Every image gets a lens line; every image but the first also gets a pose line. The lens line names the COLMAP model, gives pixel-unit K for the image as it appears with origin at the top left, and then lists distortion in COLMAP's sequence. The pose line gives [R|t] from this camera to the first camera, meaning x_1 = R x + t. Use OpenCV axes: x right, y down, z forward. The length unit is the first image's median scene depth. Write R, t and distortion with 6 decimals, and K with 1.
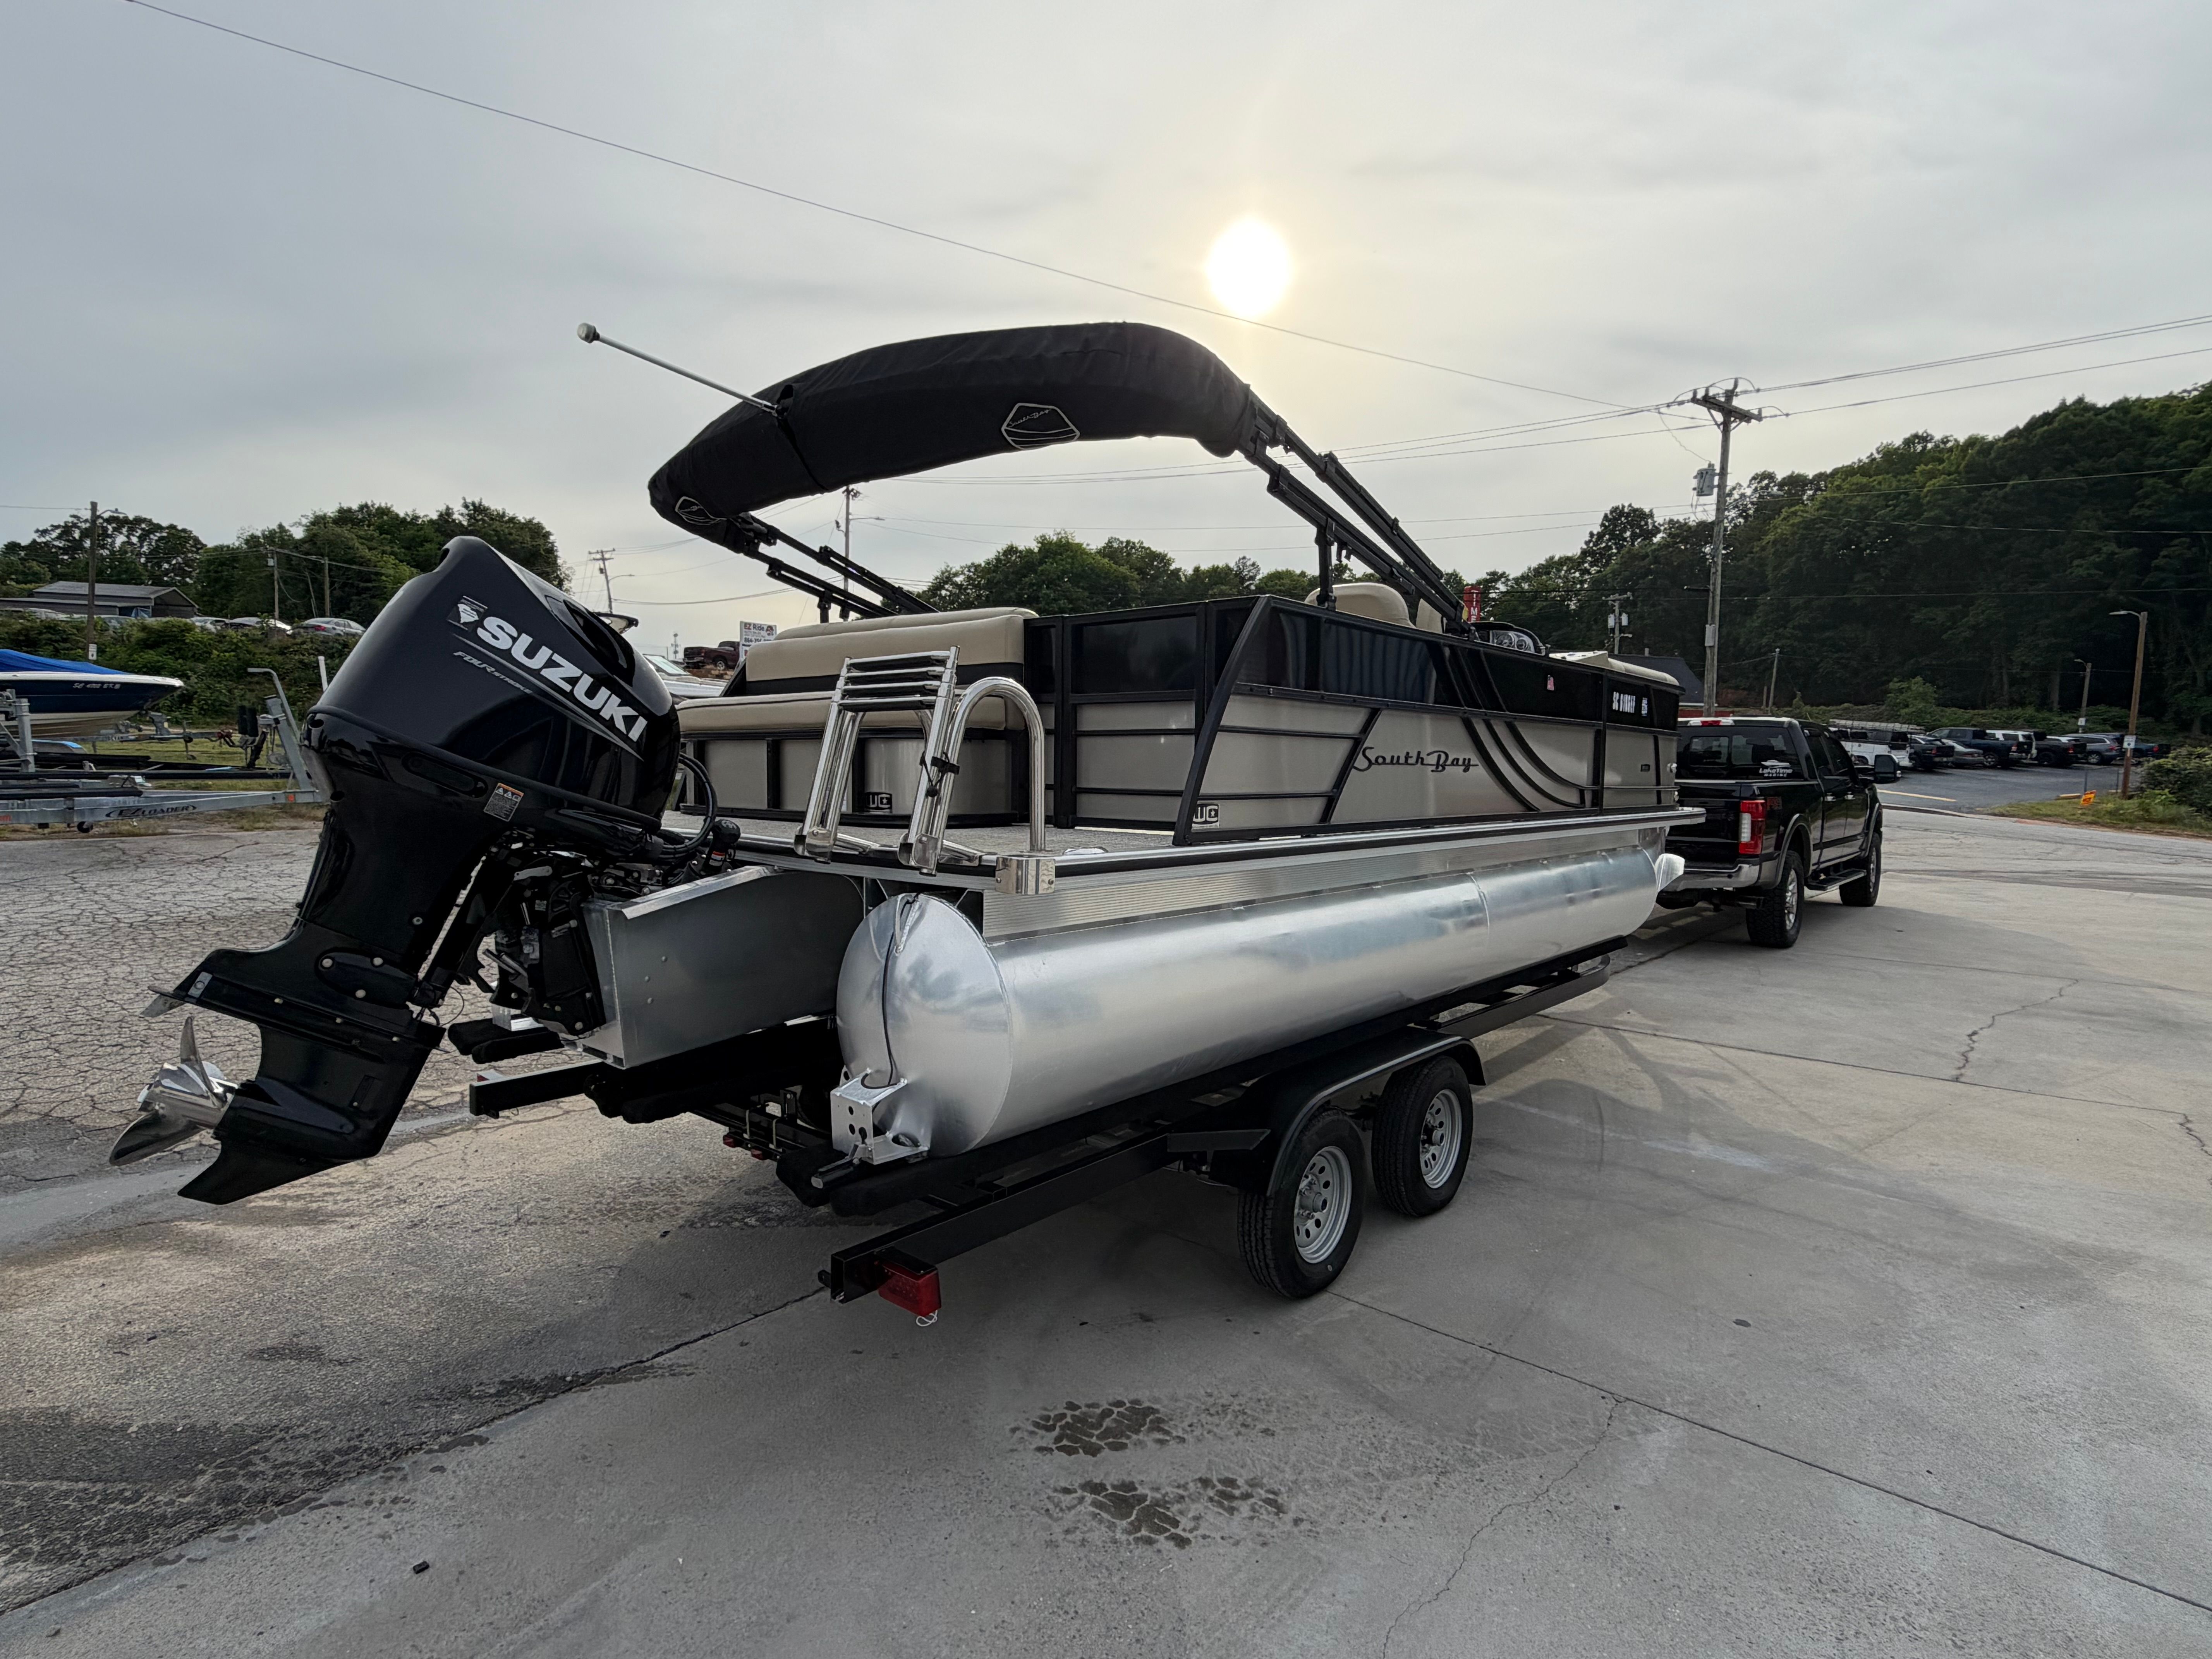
lens RADIAL K [[1201.9, 0, 1104.3], [0, 1201.9, 876.0], [0, 0, 1]] dist [0.003267, 0.001870]
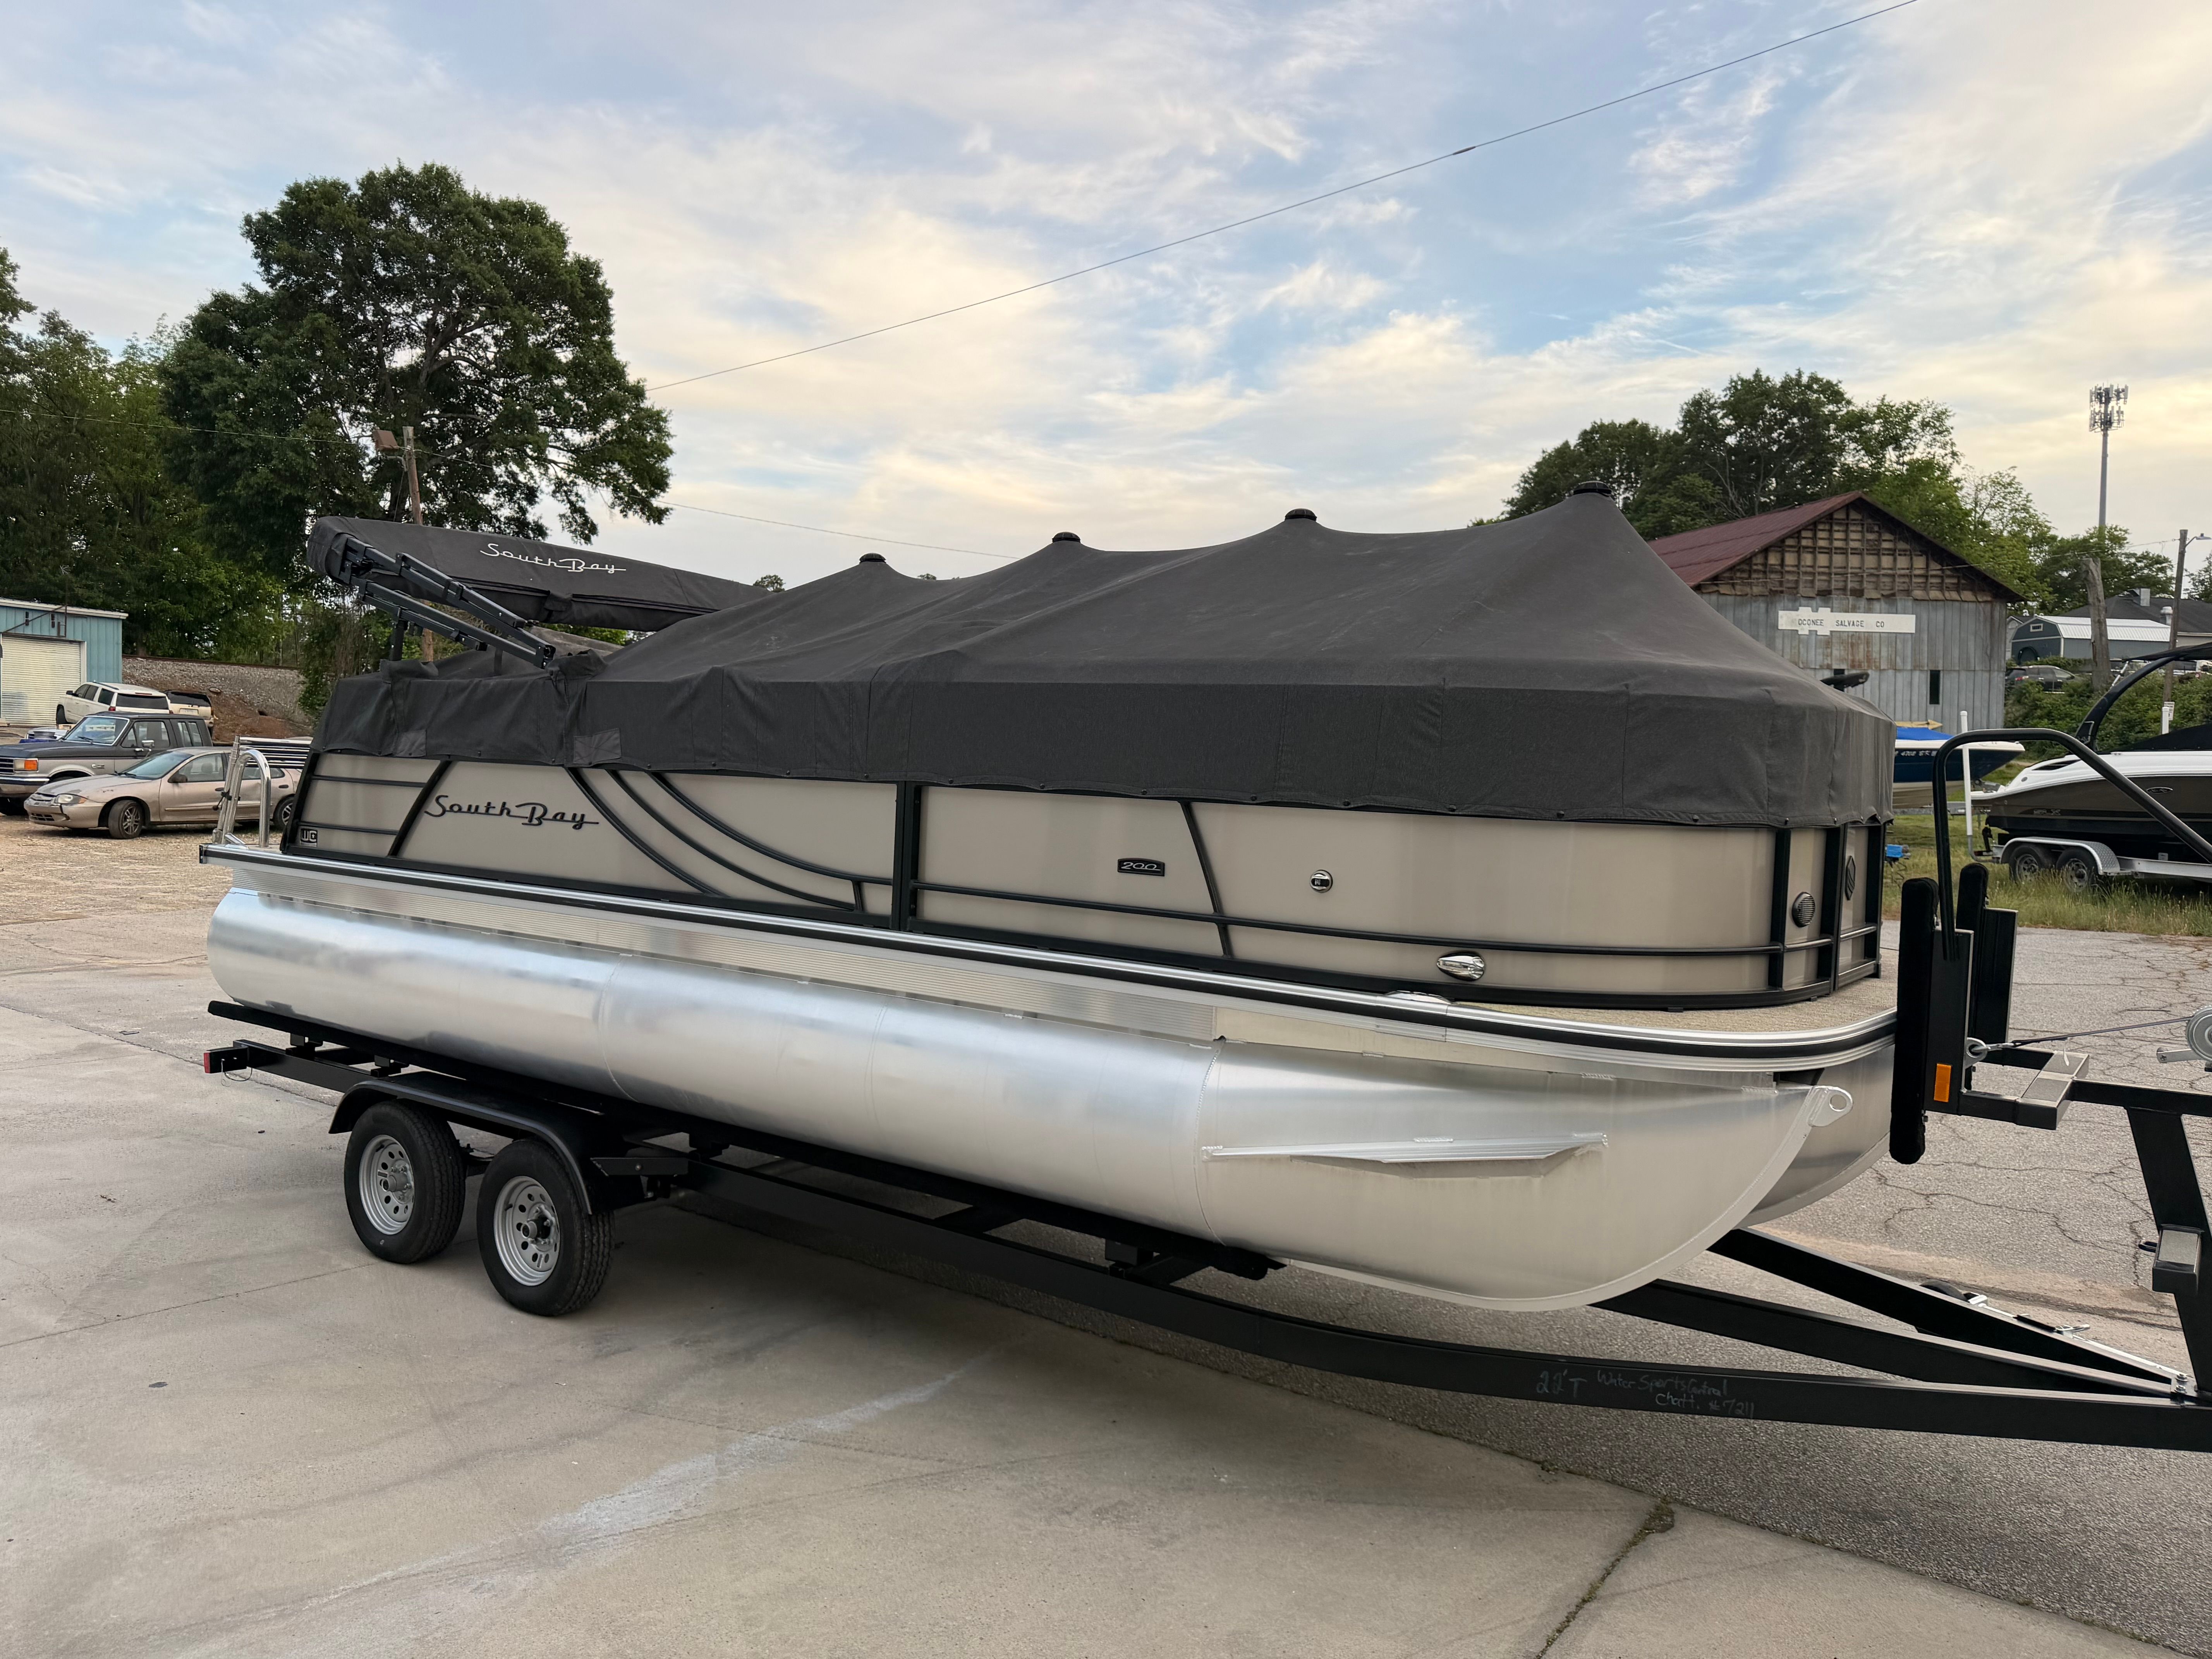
lens RADIAL K [[1563.9, 0, 1004.6], [0, 1563.9, 860.8], [0, 0, 1]] dist [0.015122, -0.003812]
pose [[0.037812, 0.046098, -0.998221, 1.666923], [-0.133388, 0.990229, 0.040676, -0.174499], [0.990342, 0.131613, 0.043591, 1.449178]]
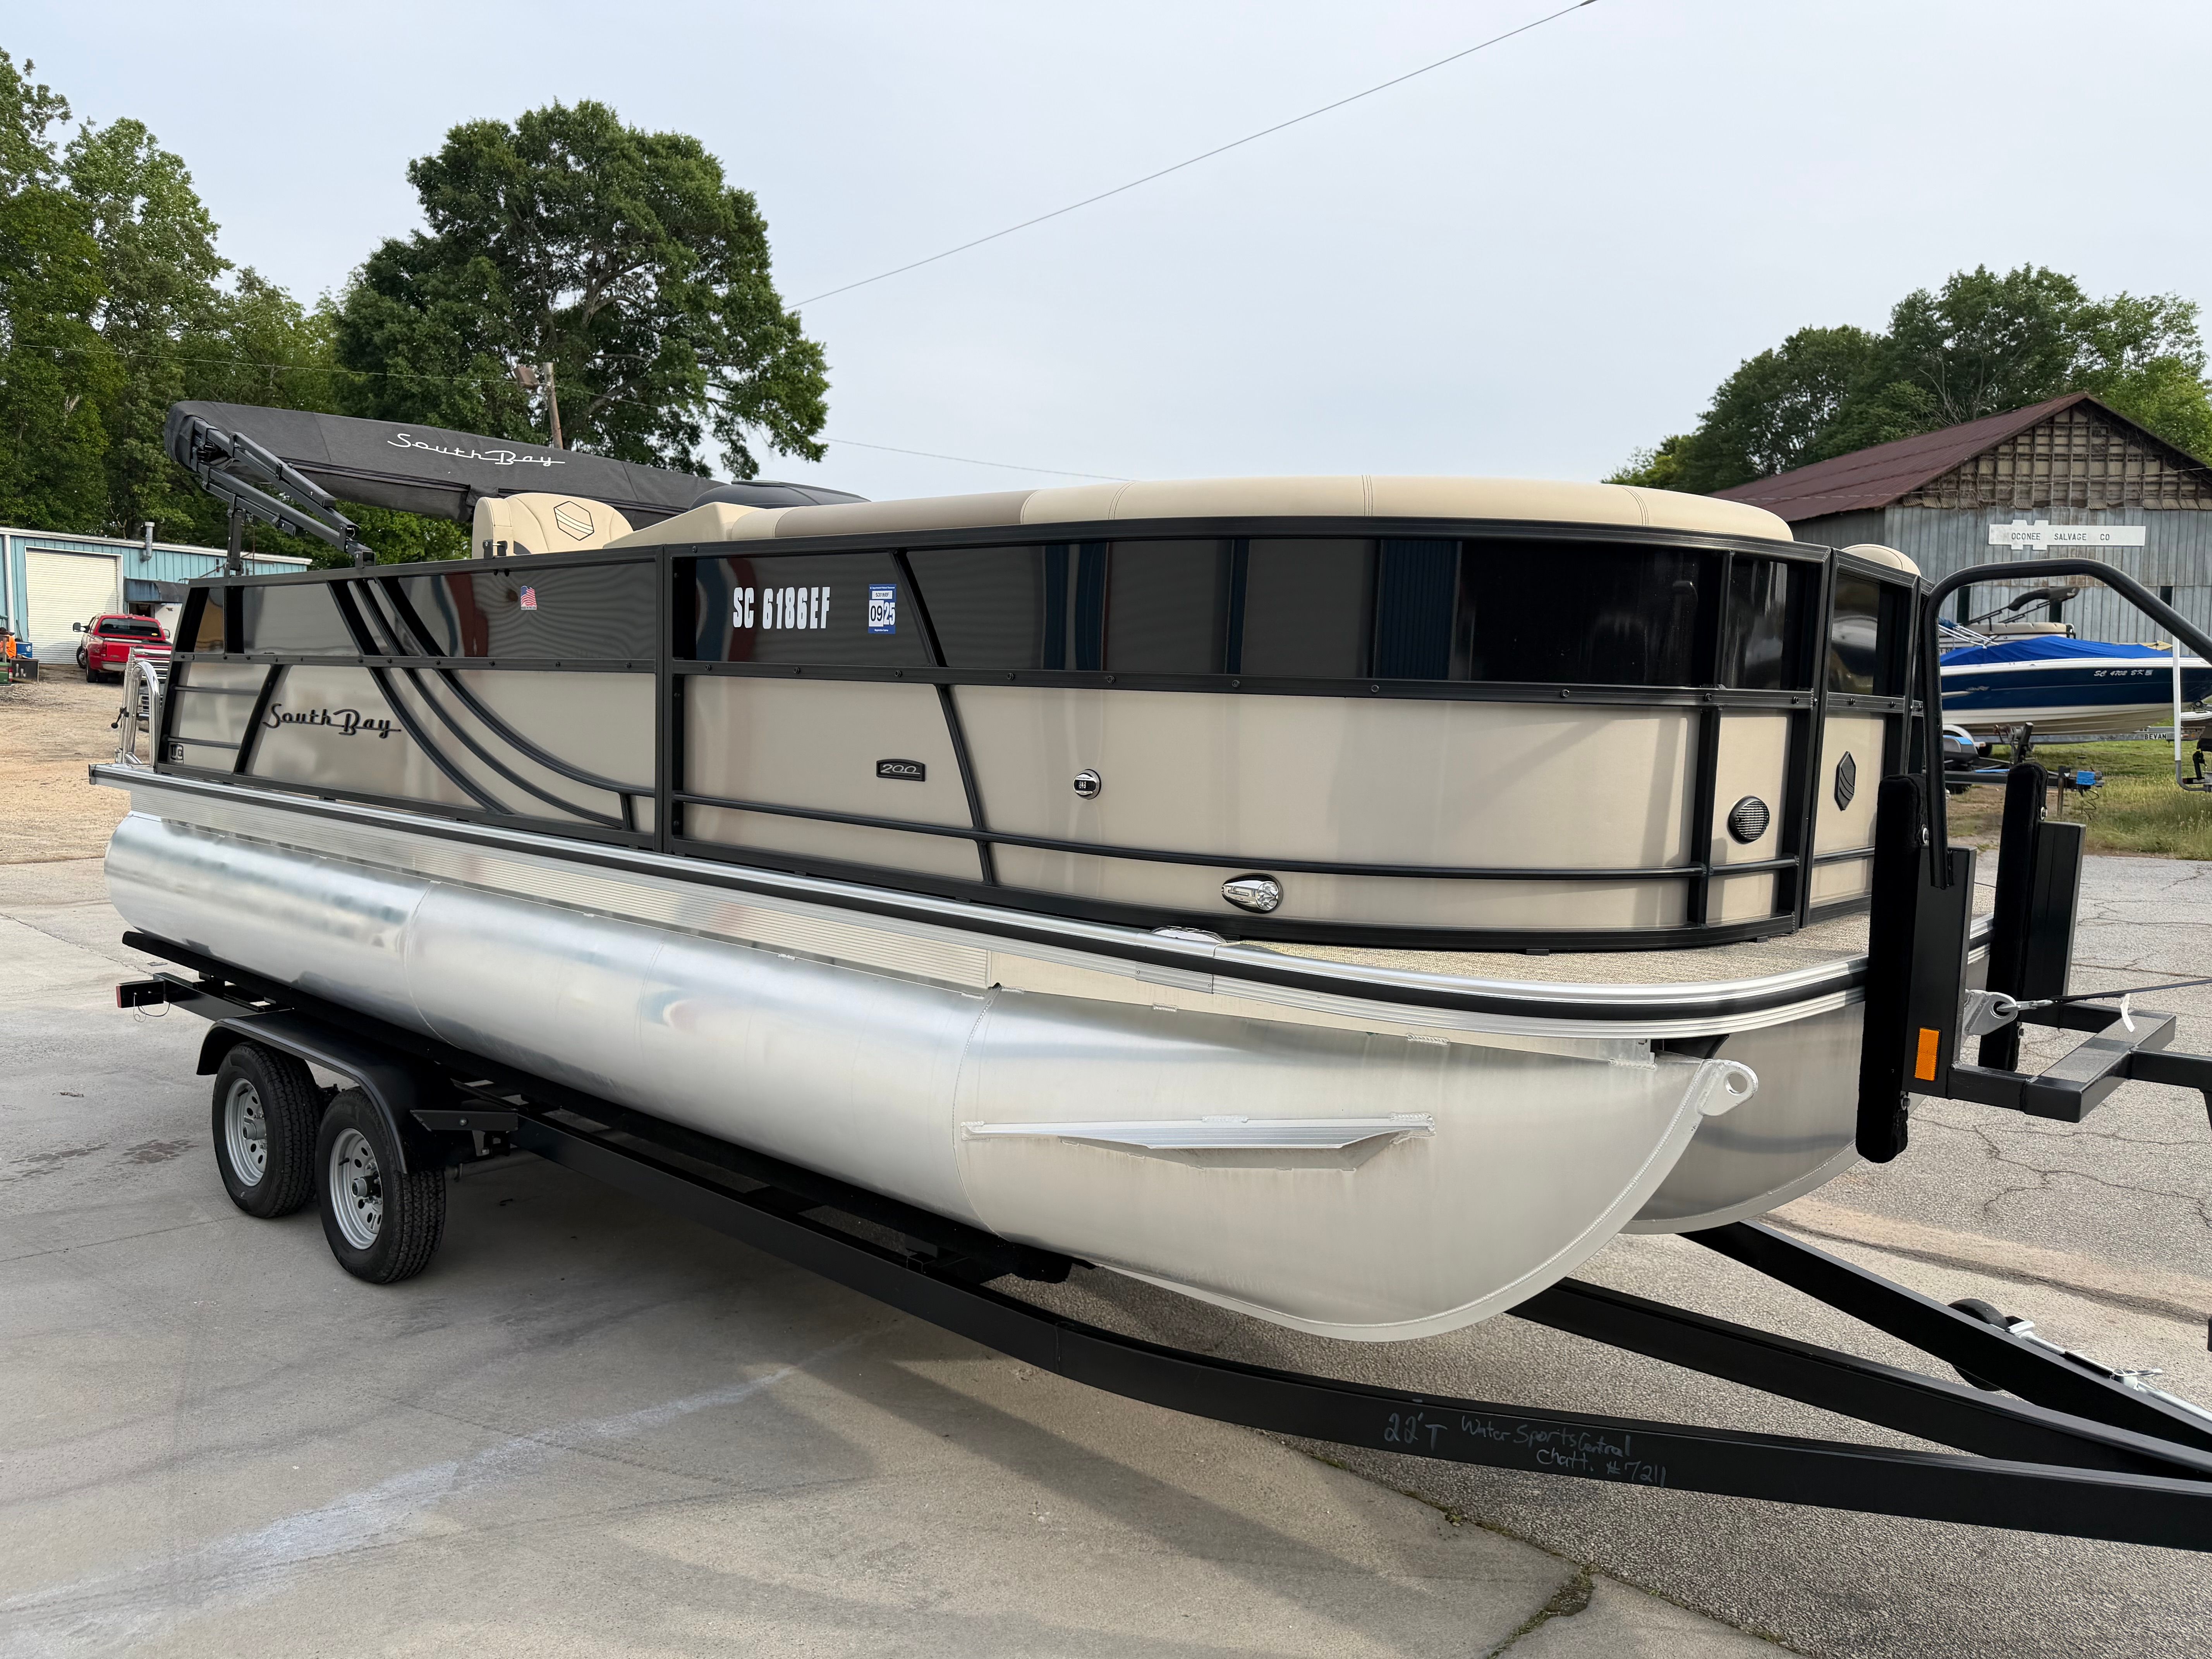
lens RADIAL K [[1554.6, 0, 1033.4], [0, 1554.6, 880.6], [0, 0, 1]] dist [0.011003, -0.003052]
pose [[-0.056879, 0.098306, -0.993529, 1.460289], [-0.127074, 0.986334, 0.104869, -0.176275], [0.990261, 0.132217, -0.043609, 1.680977]]
